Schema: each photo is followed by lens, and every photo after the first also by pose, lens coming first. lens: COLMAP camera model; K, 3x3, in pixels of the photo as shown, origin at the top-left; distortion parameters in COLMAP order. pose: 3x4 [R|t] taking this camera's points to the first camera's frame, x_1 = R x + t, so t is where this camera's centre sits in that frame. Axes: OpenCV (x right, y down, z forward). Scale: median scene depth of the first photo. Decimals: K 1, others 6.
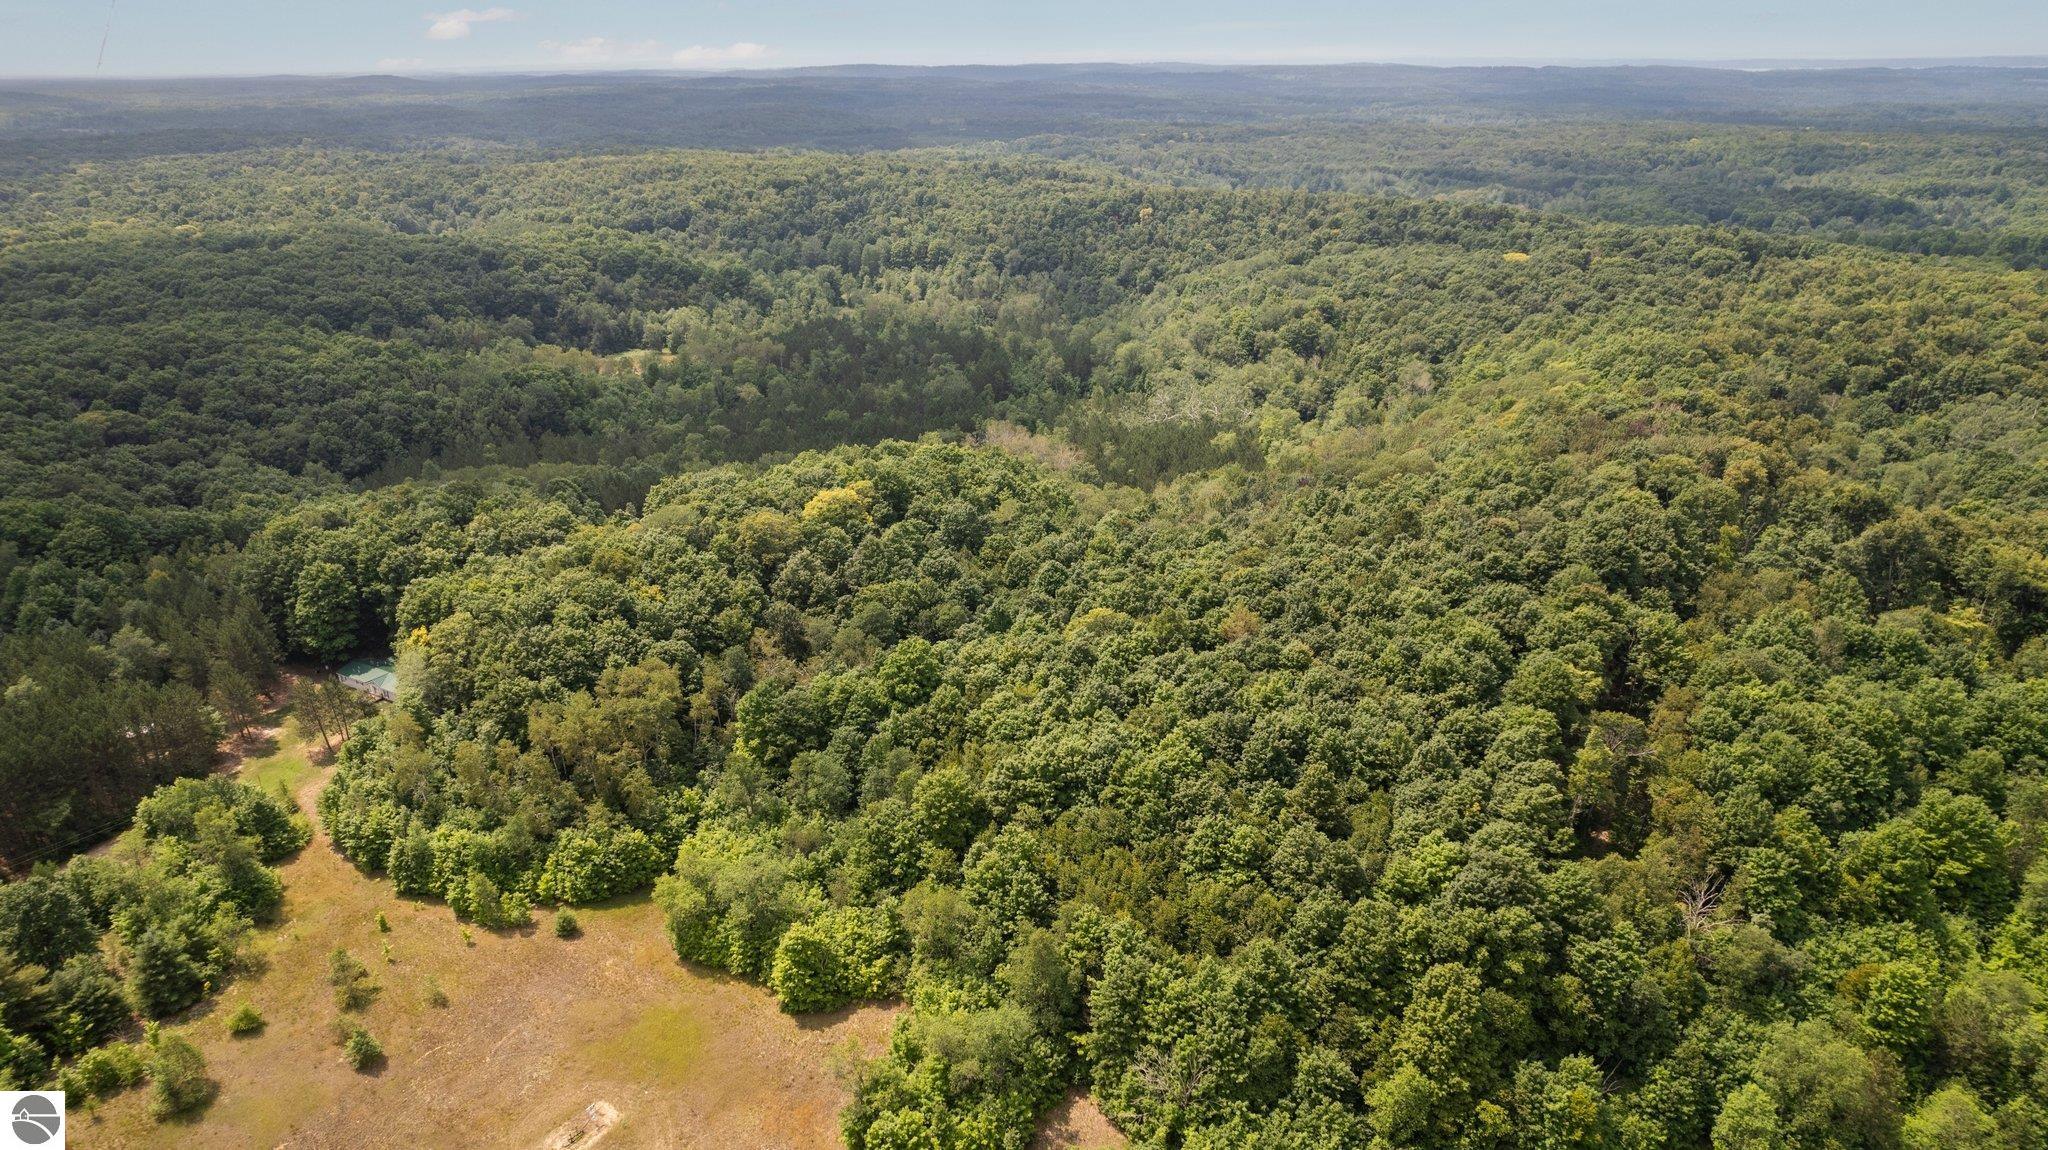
lens RADIAL K [[1363.5, 0, 1024.0], [0, 1363.5, 575.0], [0, 0, 1]] dist [-0.066939, 0.060446]
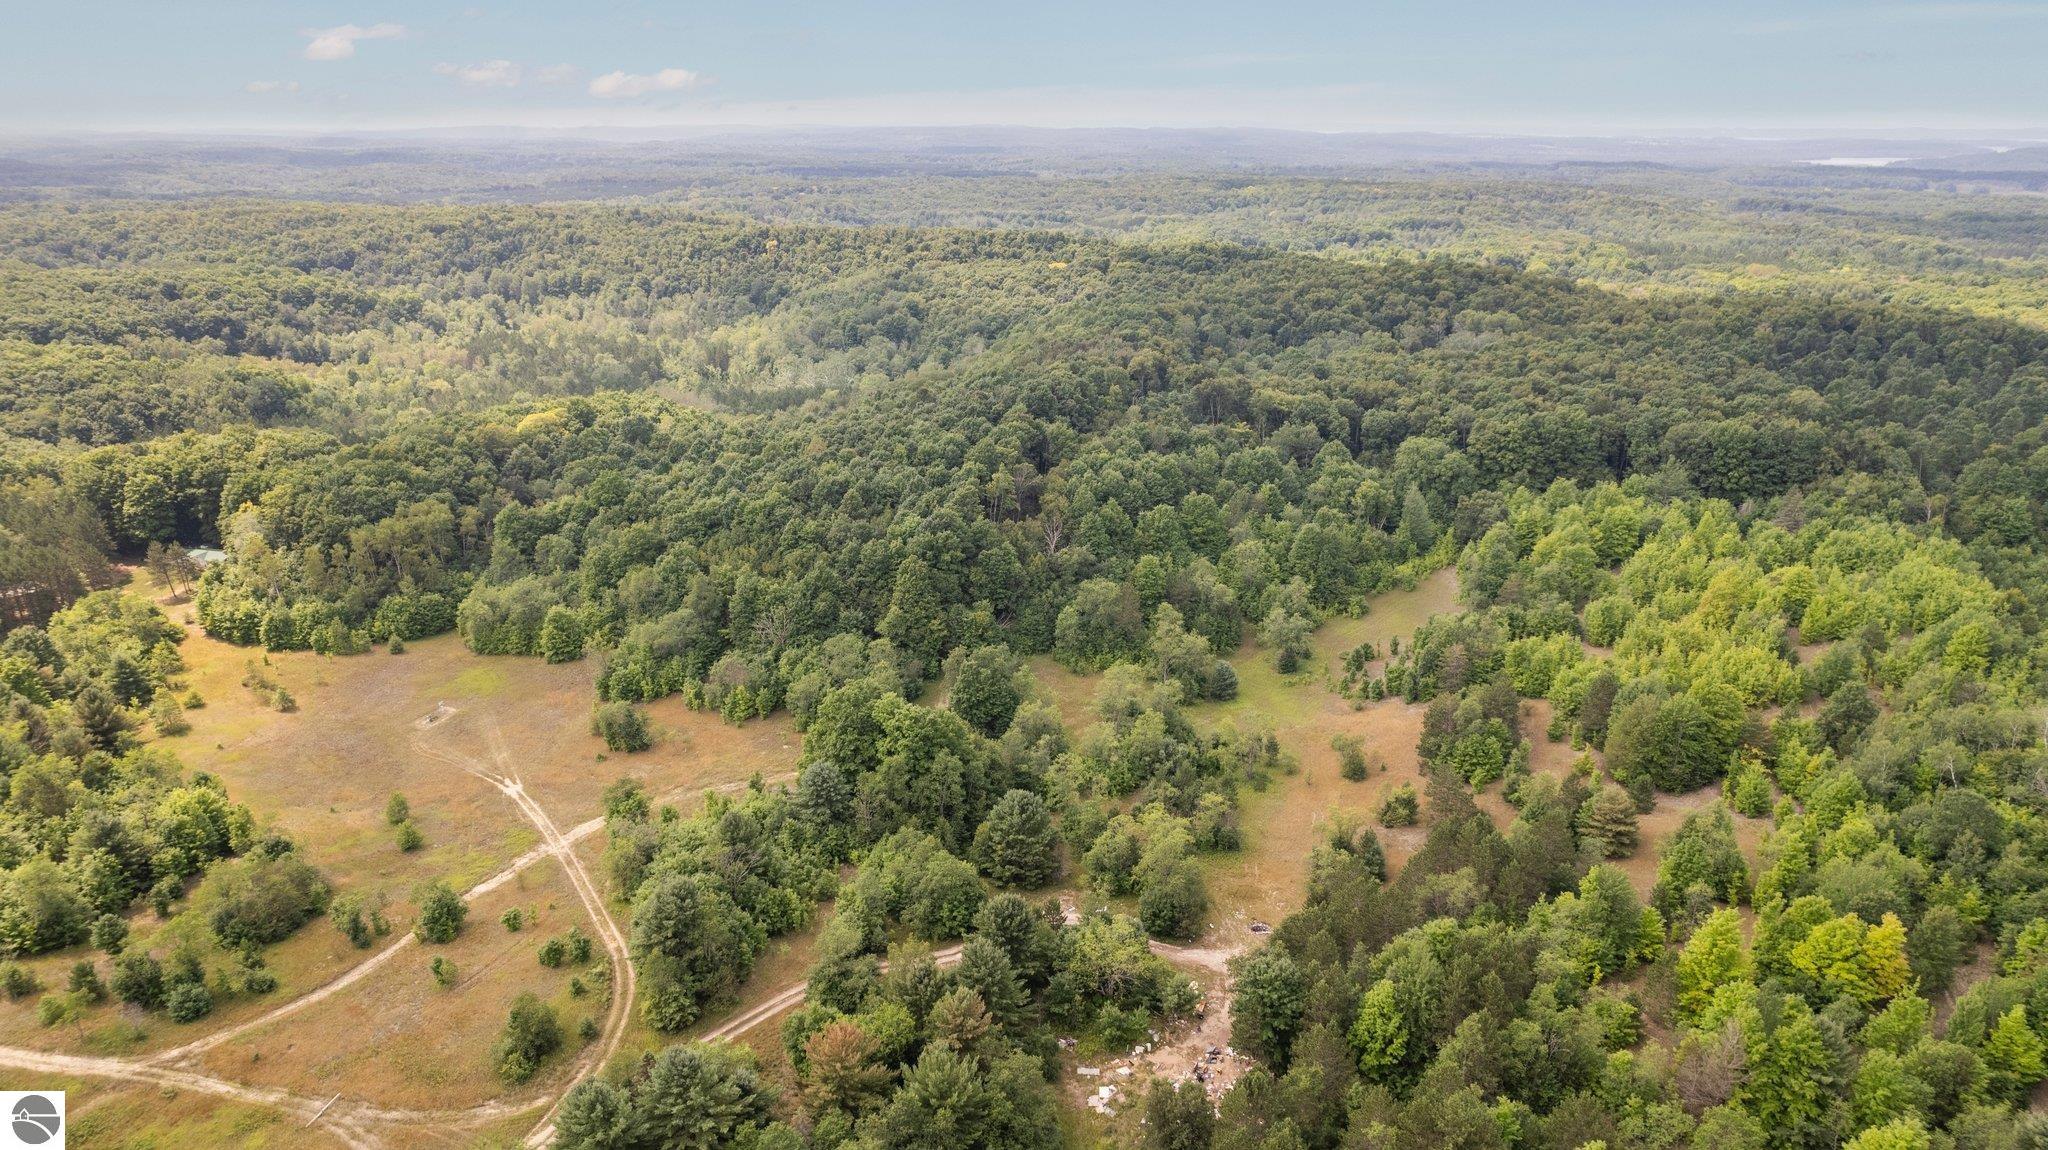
lens RADIAL K [[1373.4, 0, 1057.8], [0, 1373.4, 574.5], [0, 0, 1]] dist [-0.076833, 0.073918]
pose [[0.962827, -0.074643, 0.259601, -0.000158], [0.085937, 0.995773, -0.032413, 0.150250], [-0.256084, 0.053518, 0.965172, -0.372139]]
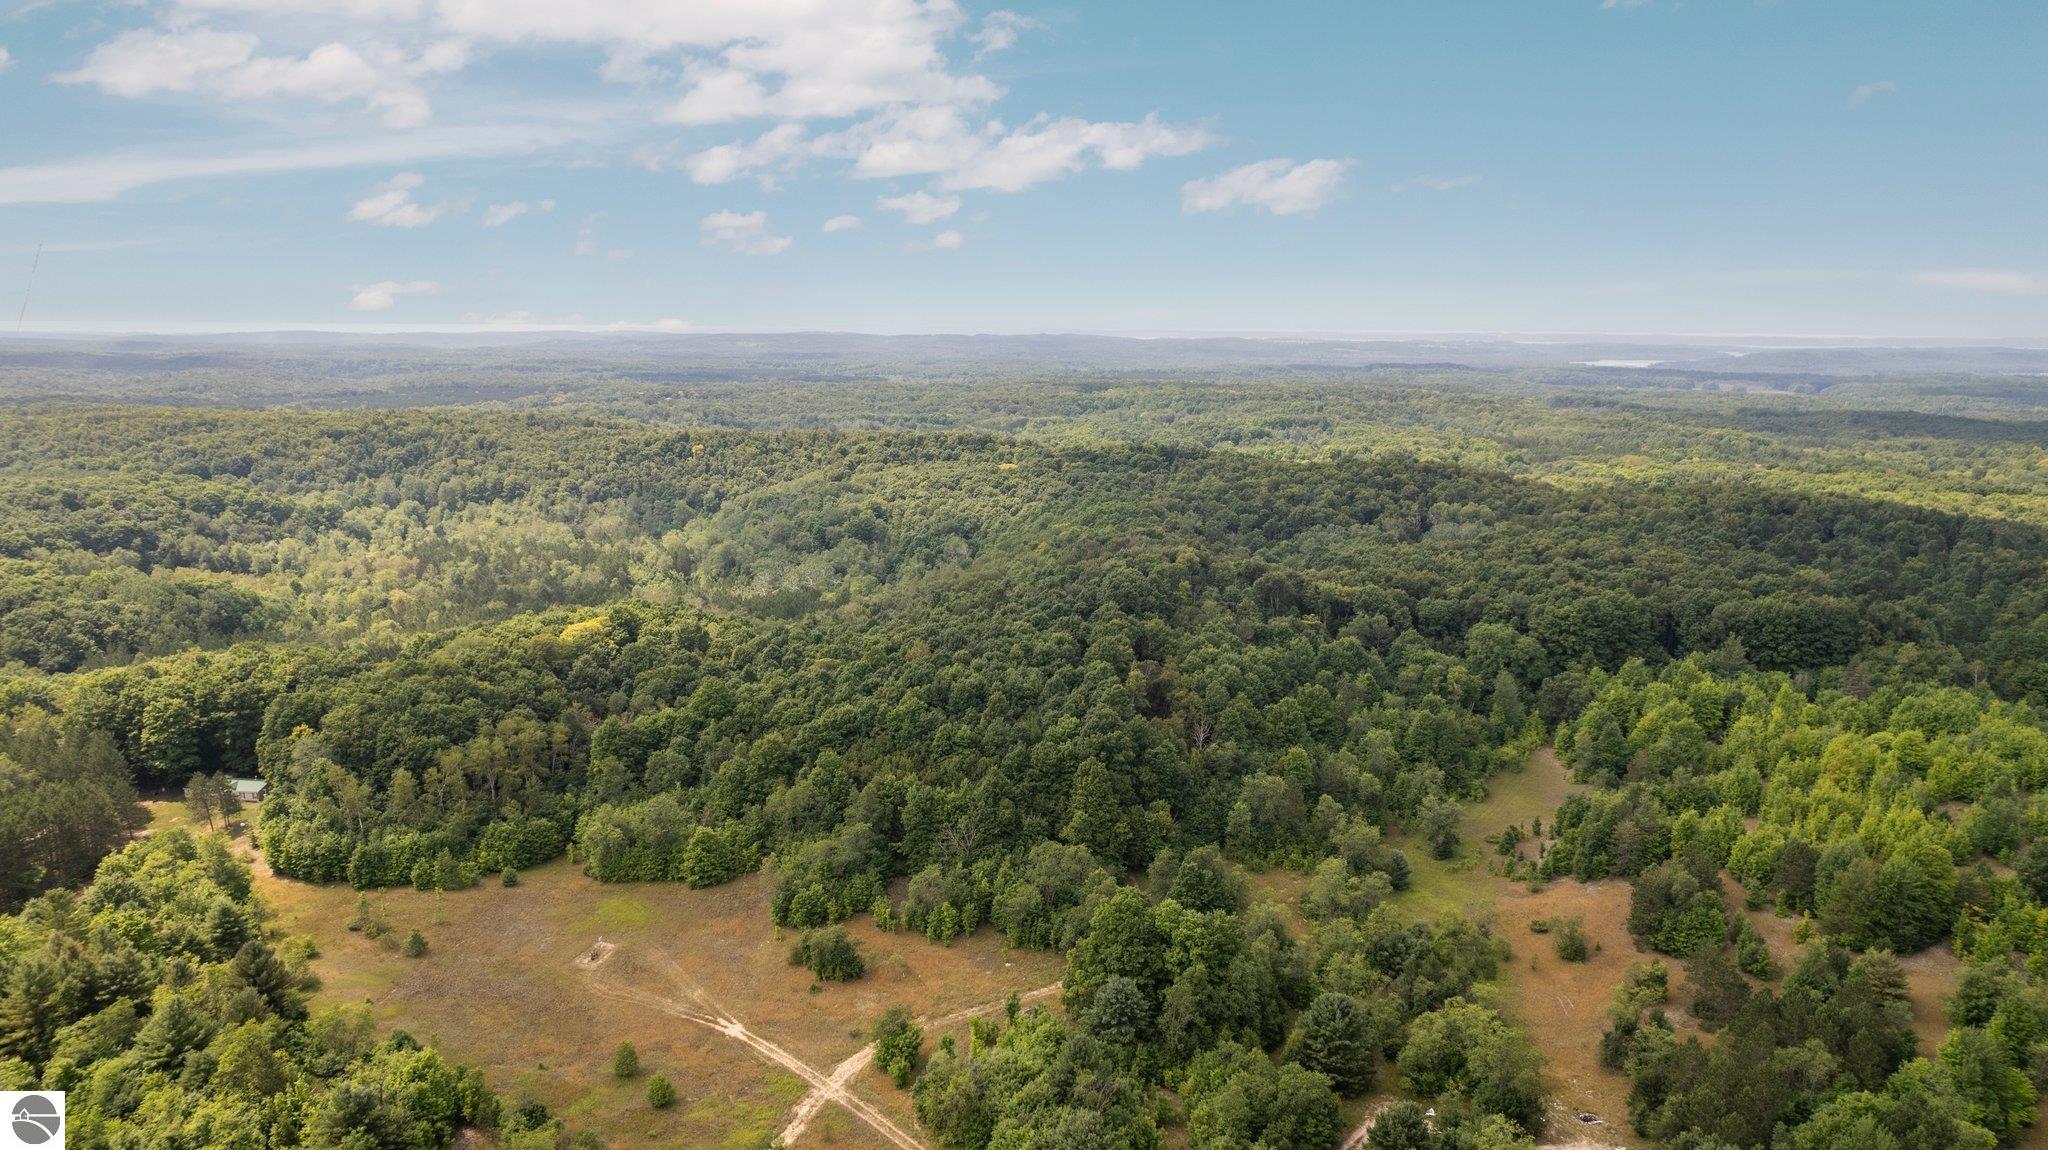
lens RADIAL K [[1373.4, 0, 1057.8], [0, 1373.4, 574.5], [0, 0, 1]] dist [-0.076833, 0.073918]
pose [[0.916716, -0.057133, 0.395435, -0.183025], [0.129946, 0.978548, -0.159866, 0.127820], [-0.377818, 0.197937, 0.904475, -0.303395]]
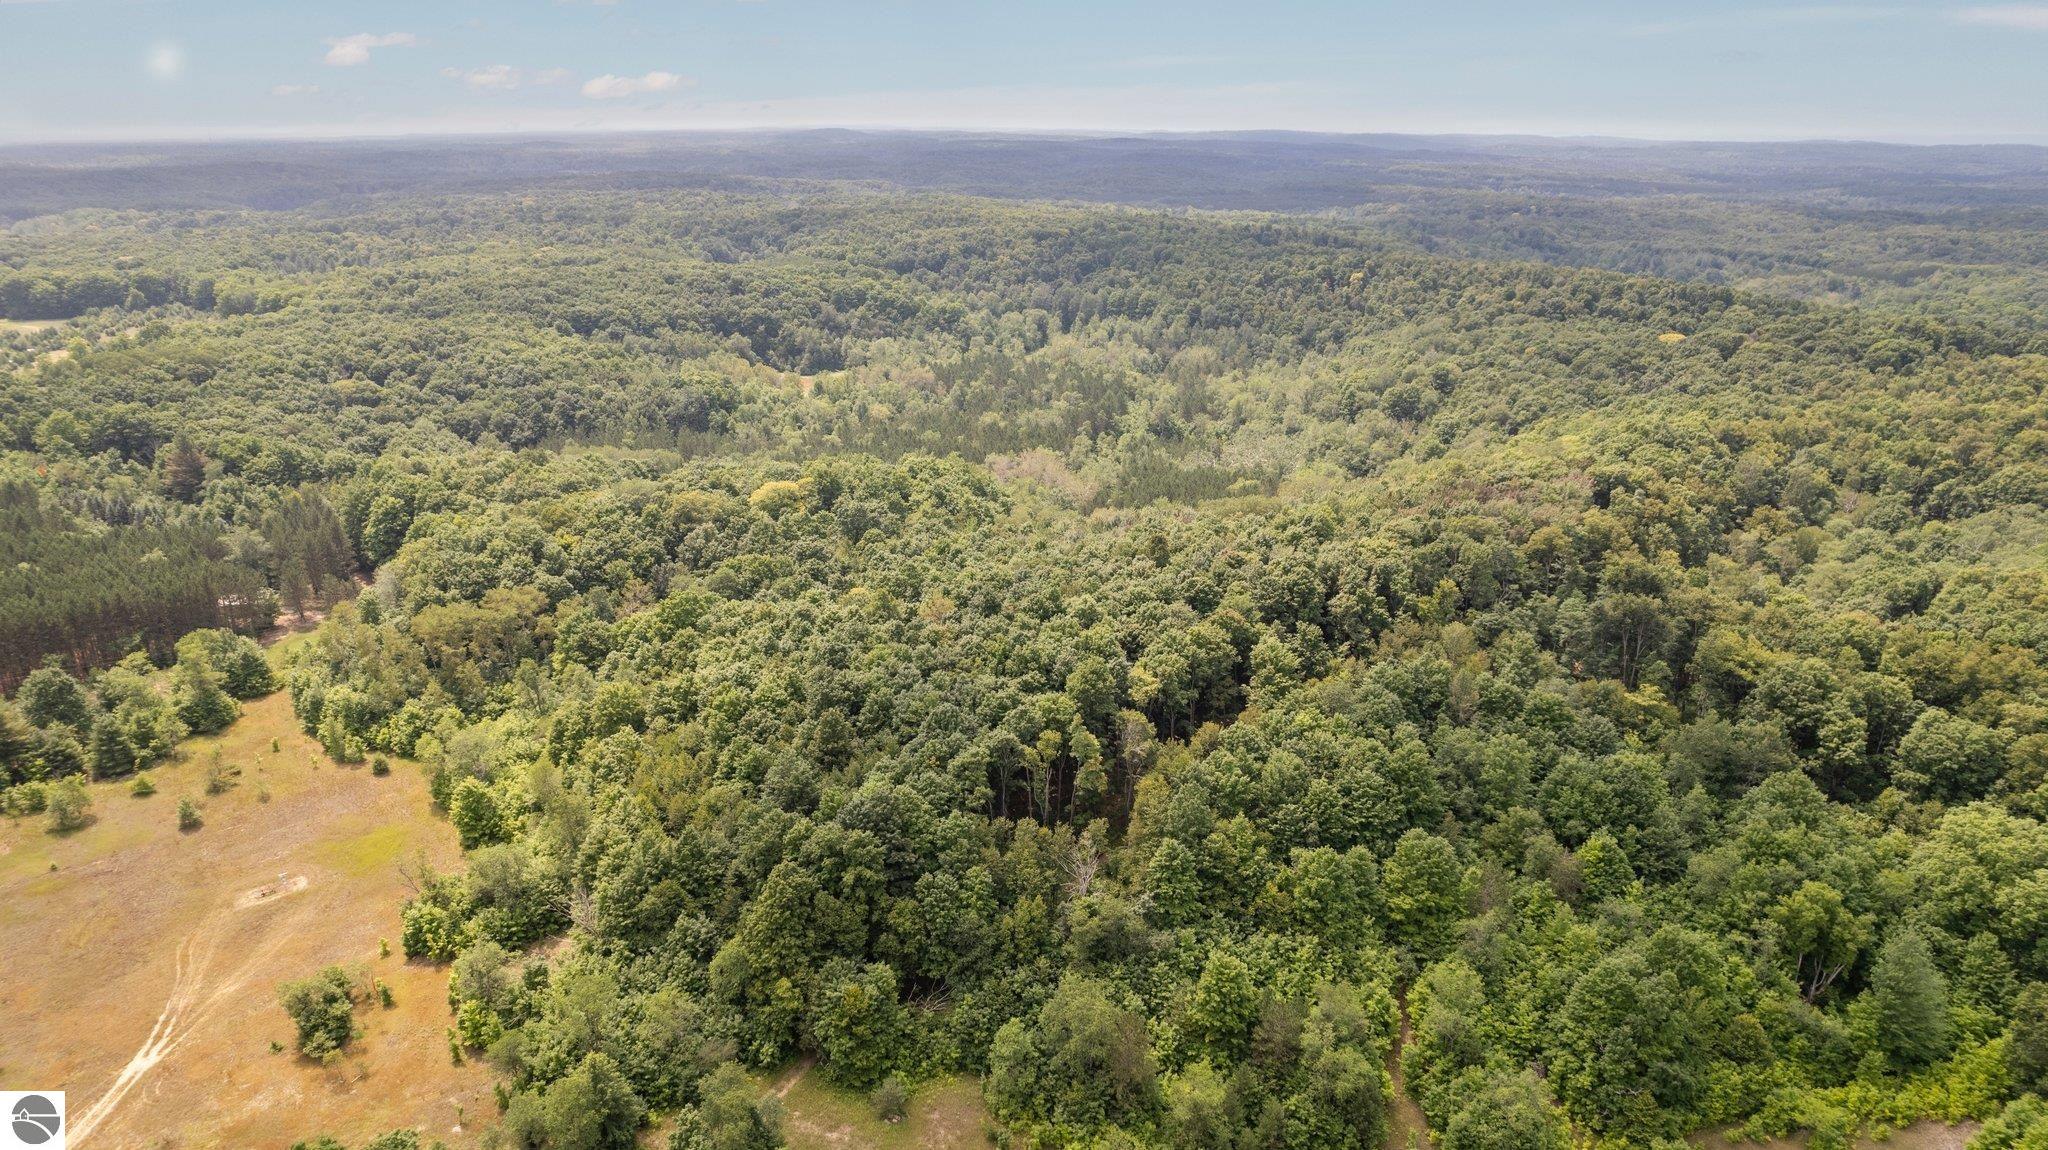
lens RADIAL K [[1347.2, 0, 1024.0], [0, 1347.2, 575.0], [0, 0, 1]] dist [-0.068691, 0.063814]
pose [[0.950871, 0.112060, -0.288596, 0.314986], [-0.123234, 0.992160, -0.020785, 0.012017], [0.284004, 0.055329, 0.957225, -0.038550]]
